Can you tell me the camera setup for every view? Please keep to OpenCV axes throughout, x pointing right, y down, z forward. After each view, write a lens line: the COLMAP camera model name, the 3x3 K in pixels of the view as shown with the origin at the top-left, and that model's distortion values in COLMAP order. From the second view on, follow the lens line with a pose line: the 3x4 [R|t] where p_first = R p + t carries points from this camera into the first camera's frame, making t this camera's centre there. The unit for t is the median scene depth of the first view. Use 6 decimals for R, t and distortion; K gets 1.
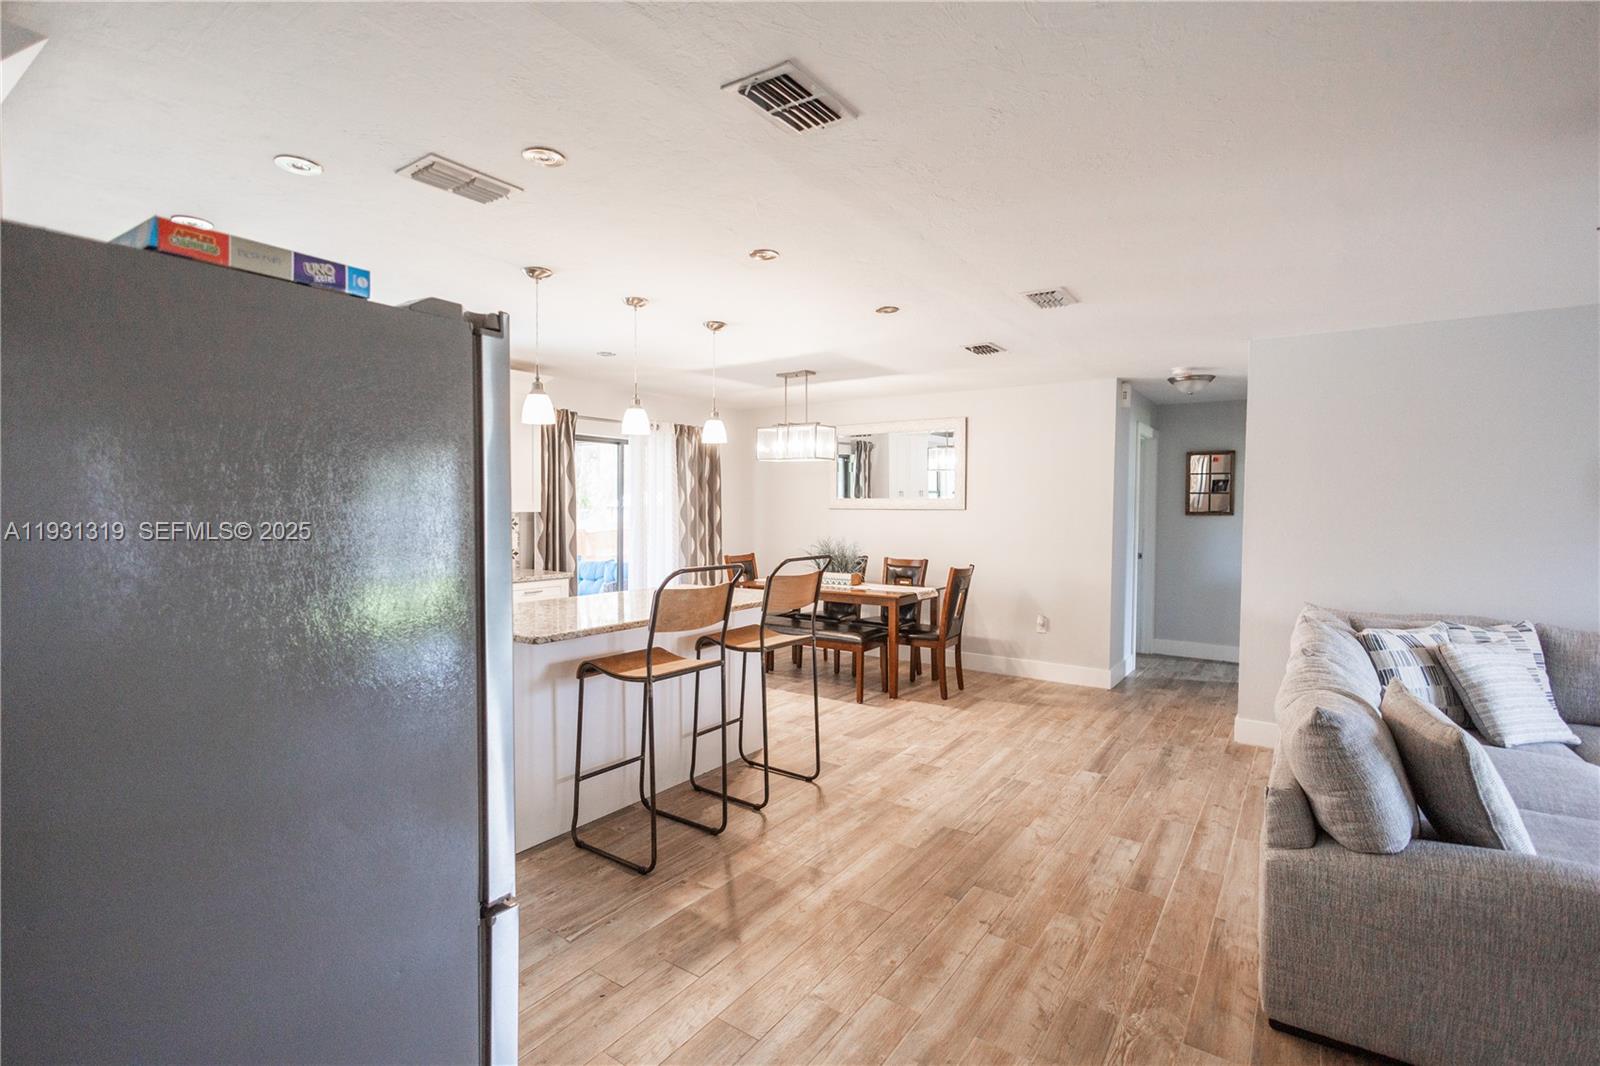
lens RADIAL K [[742.3, 0, 799.2], [0, 742.3, 534.8], [0, 0, 1]] dist [0.008153, -0.004969]
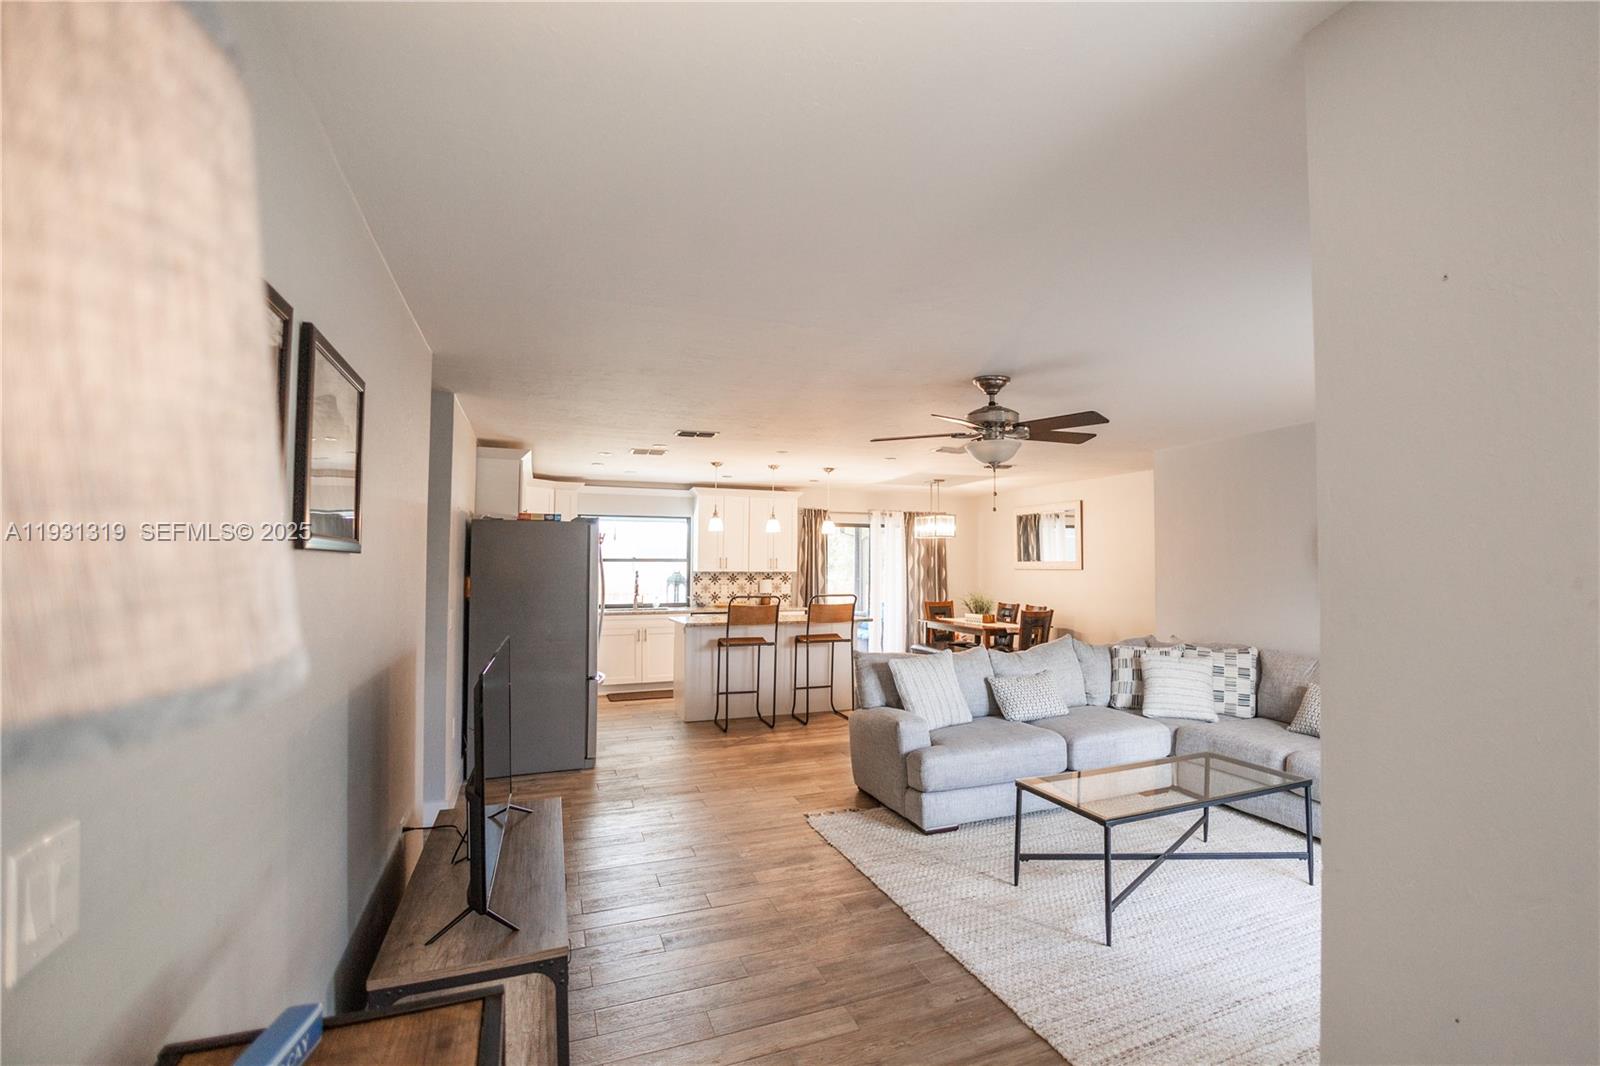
lens RADIAL K [[742.3, 0, 862.9], [0, 742.3, 537.2], [0, 0, 1]] dist [0.008153, -0.004969]
pose [[0.848771, -0.025172, -0.528161, 1.154694], [-0.016520, 0.997116, -0.074070, 0.024559], [0.528502, 0.071593, 0.845908, -0.620009]]
